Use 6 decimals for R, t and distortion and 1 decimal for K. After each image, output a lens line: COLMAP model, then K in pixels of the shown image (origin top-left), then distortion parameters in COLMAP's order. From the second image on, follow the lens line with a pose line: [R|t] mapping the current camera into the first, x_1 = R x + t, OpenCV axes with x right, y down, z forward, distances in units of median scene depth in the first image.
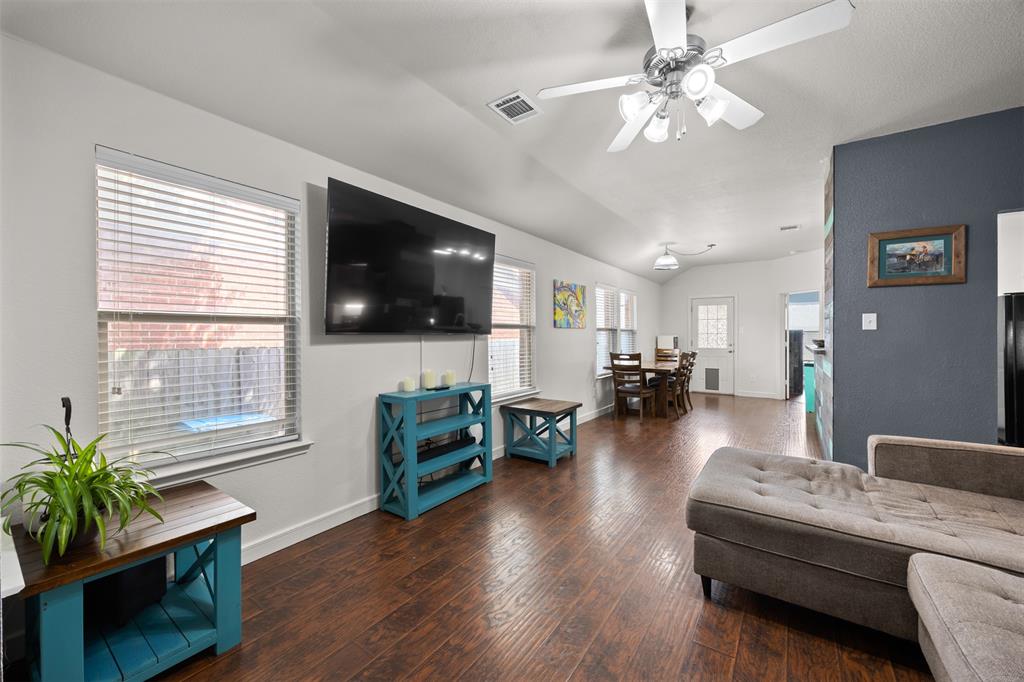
lens RADIAL K [[390.7, 0, 512.2], [0, 390.7, 336.4], [0, 0, 1]] dist [-0.001932, -0.000343]
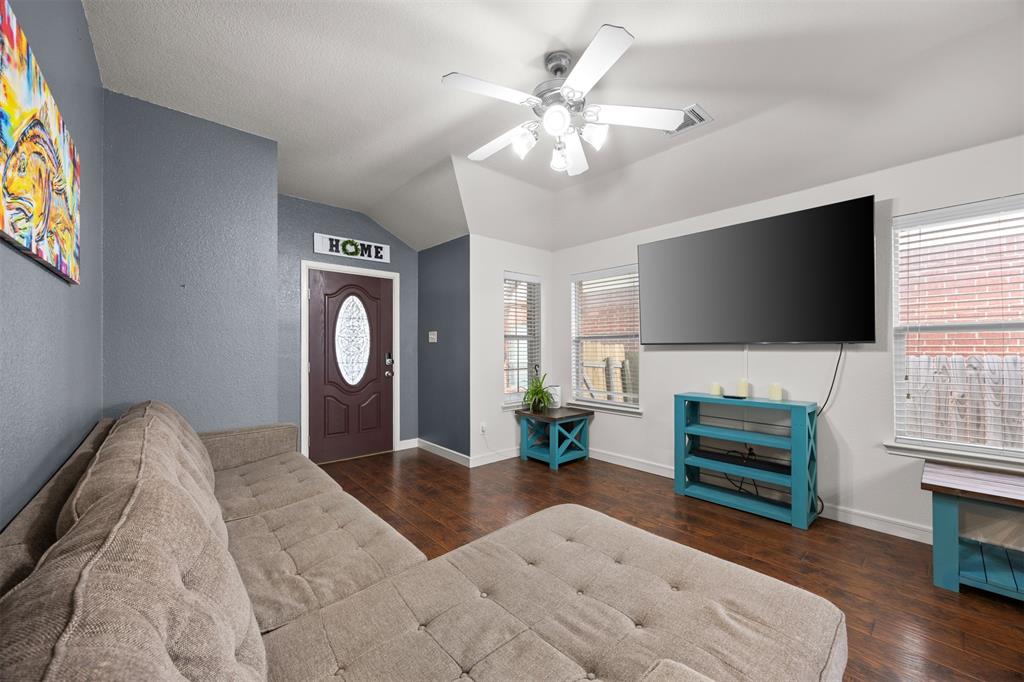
lens RADIAL K [[390.7, 0, 515.9], [0, 390.7, 346.6], [0, 0, 1]] dist [-0.001932, -0.000343]
pose [[-0.221842, 0.000186, -0.975083, 0.558178], [0.003624, 0.999993, -0.000634, 0.000238], [0.975076, -0.003674, -0.221842, 0.406649]]
